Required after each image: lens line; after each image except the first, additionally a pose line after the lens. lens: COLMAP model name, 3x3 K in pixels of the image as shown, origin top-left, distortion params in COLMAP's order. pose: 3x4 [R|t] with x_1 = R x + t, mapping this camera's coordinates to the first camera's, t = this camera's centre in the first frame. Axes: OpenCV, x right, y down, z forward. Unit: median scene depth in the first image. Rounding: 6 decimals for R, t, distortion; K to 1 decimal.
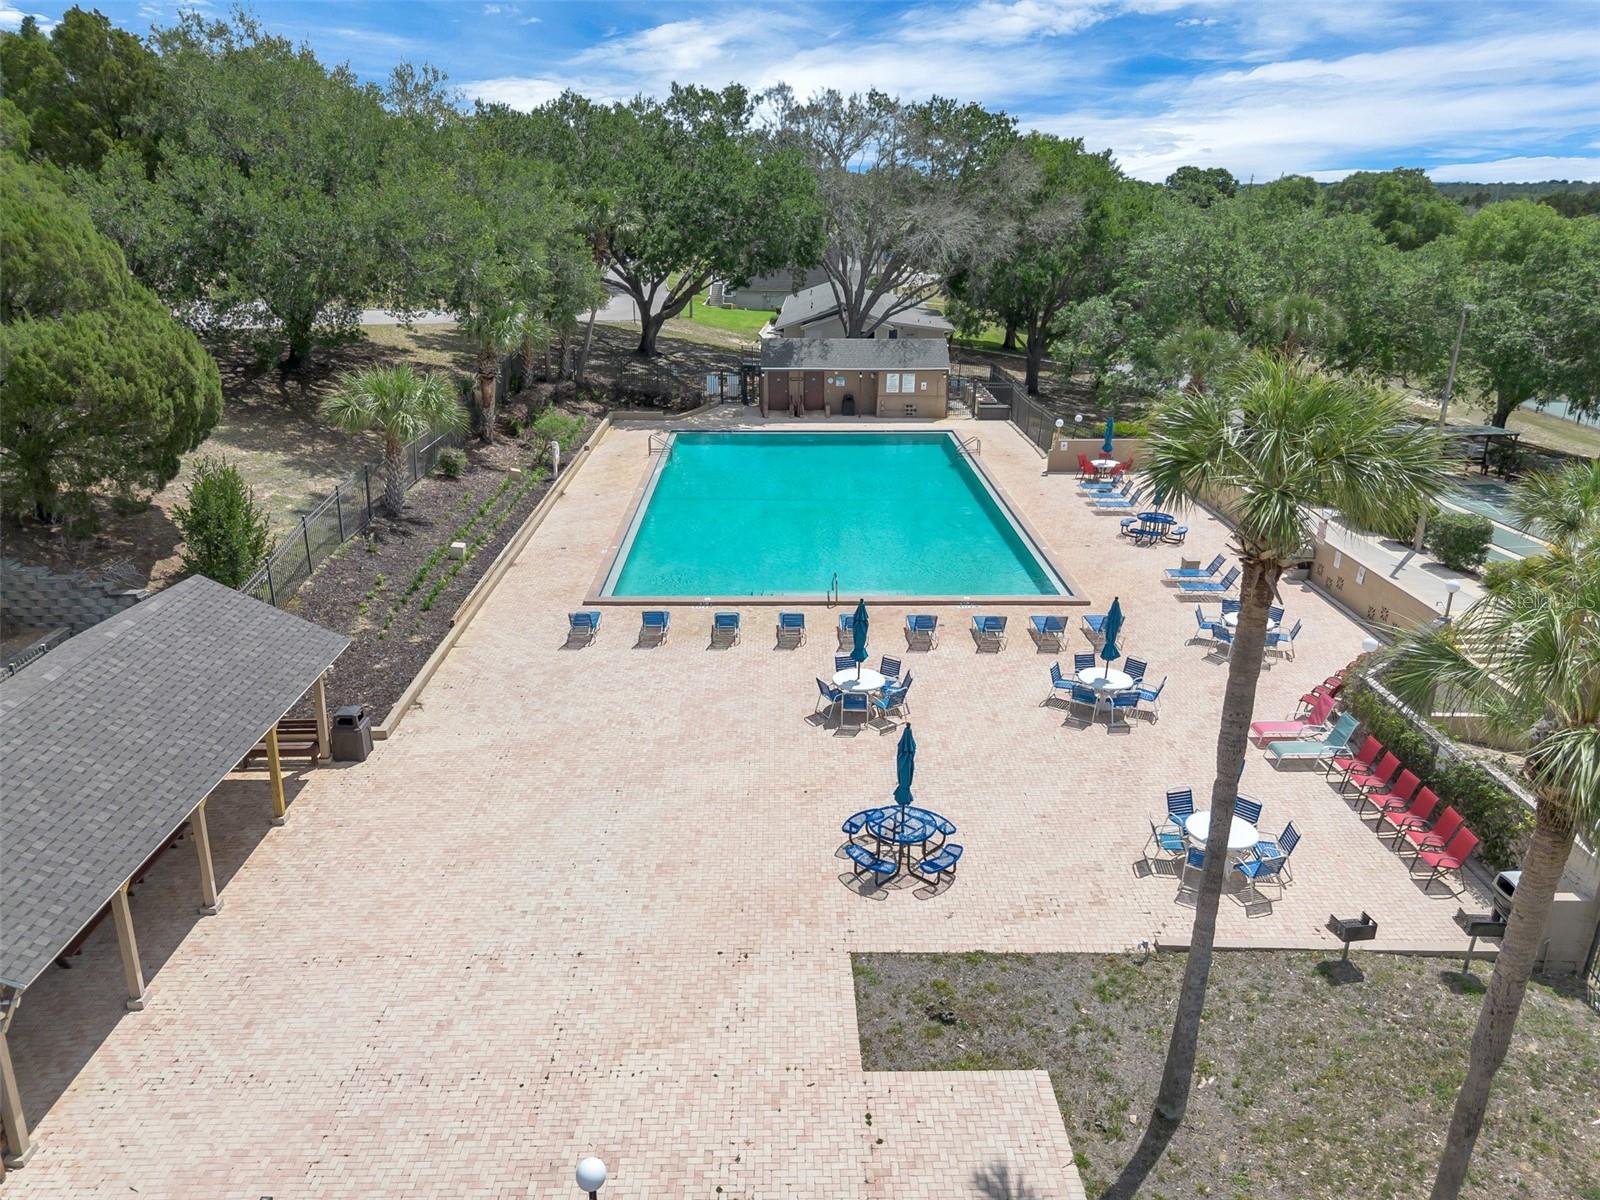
lens RADIAL K [[1123.0, 0, 800.0], [0, 1123.0, 600.0], [0, 0, 1]] dist [0.093391, -0.081809]
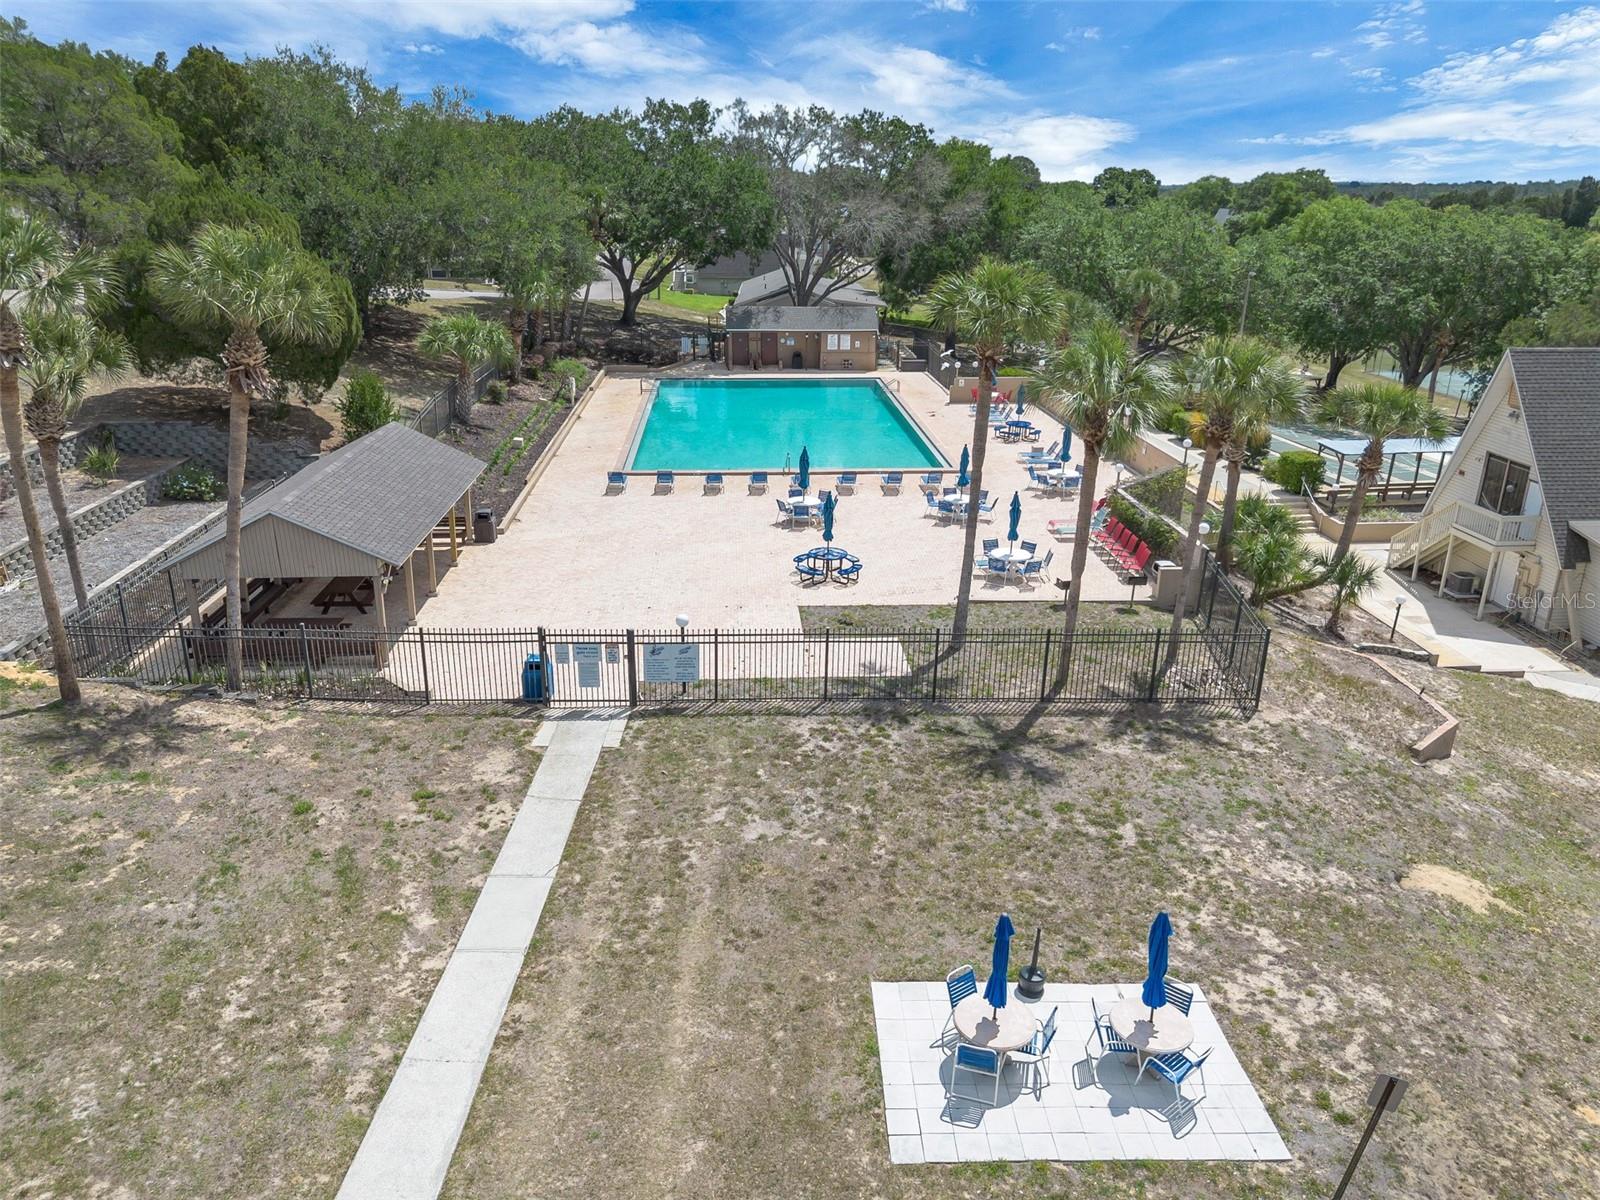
lens RADIAL K [[1123.0, 0, 800.0], [0, 1123.0, 600.0], [0, 0, 1]] dist [0.093391, -0.081809]
pose [[0.999096, -0.014526, 0.039954, -0.007371], [0.014523, 0.999894, 0.000355, 0.091270], [-0.039955, 0.000225, 0.999201, -0.241842]]
